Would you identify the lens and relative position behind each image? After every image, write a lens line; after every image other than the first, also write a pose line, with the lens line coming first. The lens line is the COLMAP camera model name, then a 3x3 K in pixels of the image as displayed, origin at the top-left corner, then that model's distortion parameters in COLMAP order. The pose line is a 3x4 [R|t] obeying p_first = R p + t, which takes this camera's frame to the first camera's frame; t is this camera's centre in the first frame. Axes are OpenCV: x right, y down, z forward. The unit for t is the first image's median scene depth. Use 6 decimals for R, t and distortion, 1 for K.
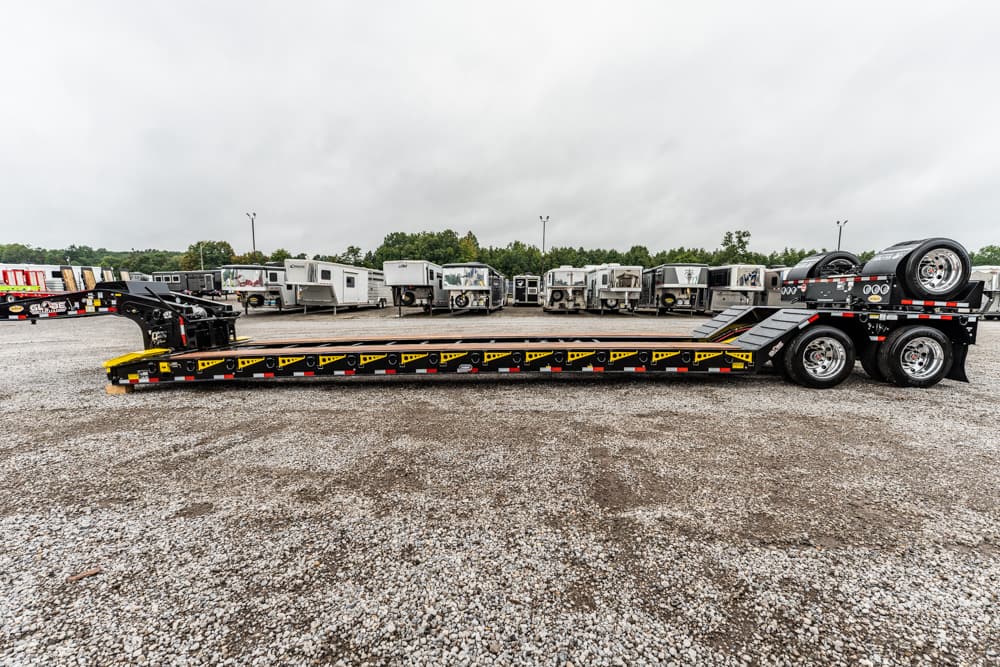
lens RADIAL K [[420.9, 0, 485.9], [0, 420.9, 333.7], [0, 0, 1]] dist [-0.000190, -0.000008]
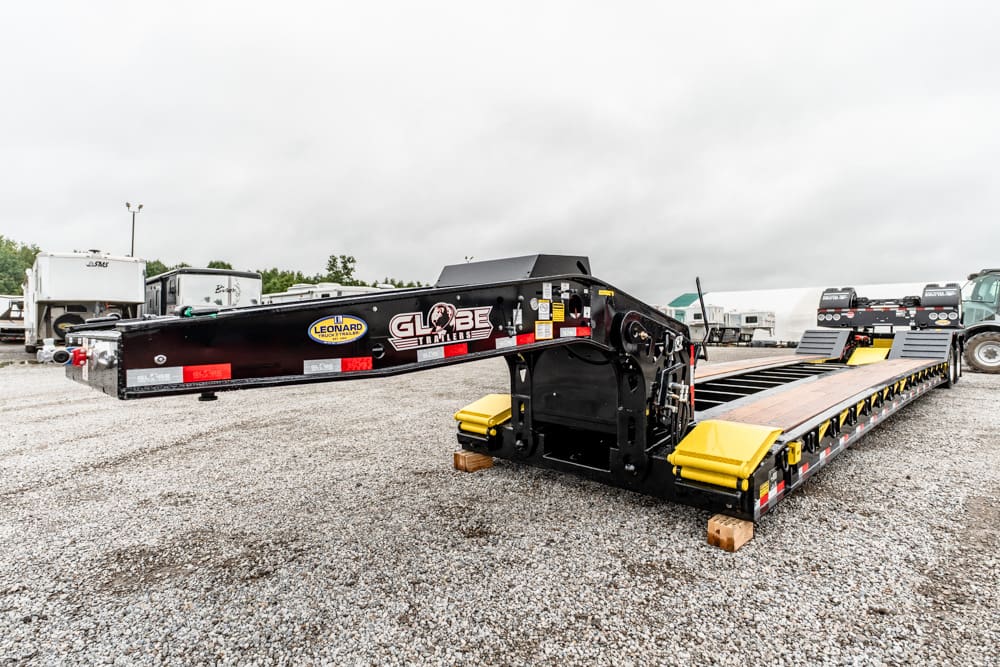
lens RADIAL K [[550.9, 0, 472.9], [0, 550.9, 329.3], [0, 0, 1]] dist [-0.001406, 0.000394]
pose [[0.690895, 0.002778, 0.722950, -1.289455], [0.061712, 0.996116, -0.062803, -0.035529], [-0.720317, 0.088005, 0.688040, 0.735468]]
